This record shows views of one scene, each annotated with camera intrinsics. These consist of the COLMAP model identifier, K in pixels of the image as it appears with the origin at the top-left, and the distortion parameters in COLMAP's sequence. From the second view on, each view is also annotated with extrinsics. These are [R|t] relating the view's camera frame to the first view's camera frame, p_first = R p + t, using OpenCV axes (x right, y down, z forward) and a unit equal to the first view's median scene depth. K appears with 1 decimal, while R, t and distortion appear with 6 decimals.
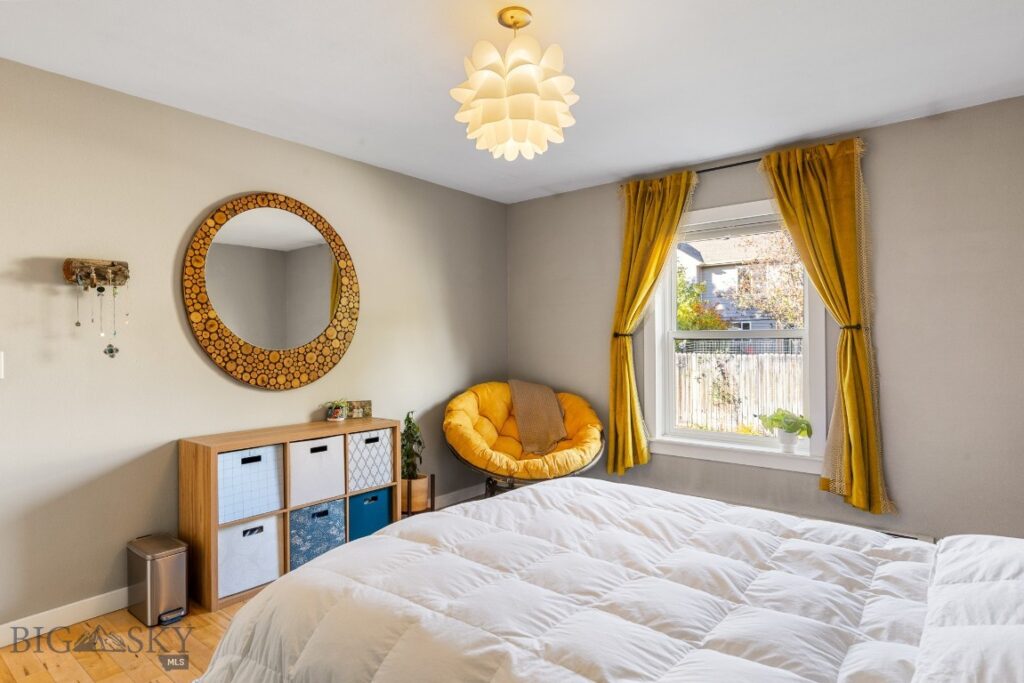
lens RADIAL K [[575.1, 0, 510.5], [0, 575.1, 342.7], [0, 0, 1]] dist [0.000538, 0.000078]
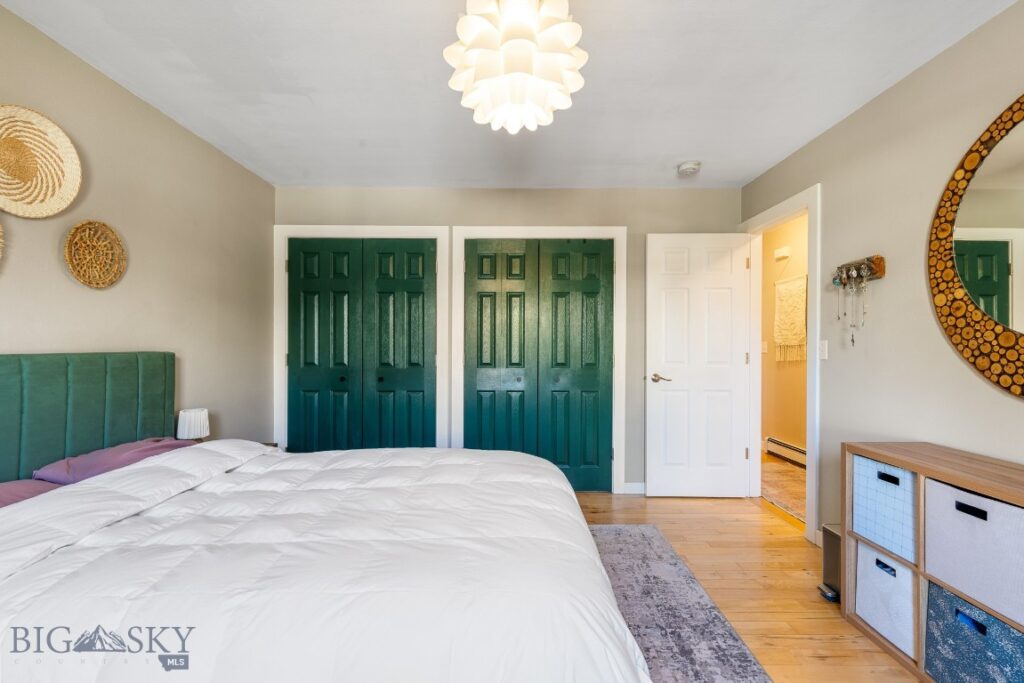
lens RADIAL K [[463.3, 0, 510.4], [0, 463.3, 340.6], [0, 0, 1]] dist [0.005104, 0.000213]
pose [[-0.773067, 0.004647, -0.634307, 0.338702], [0.007356, 0.999972, -0.001640, 0.010039], [0.634282, -0.005934, -0.773079, 1.097508]]
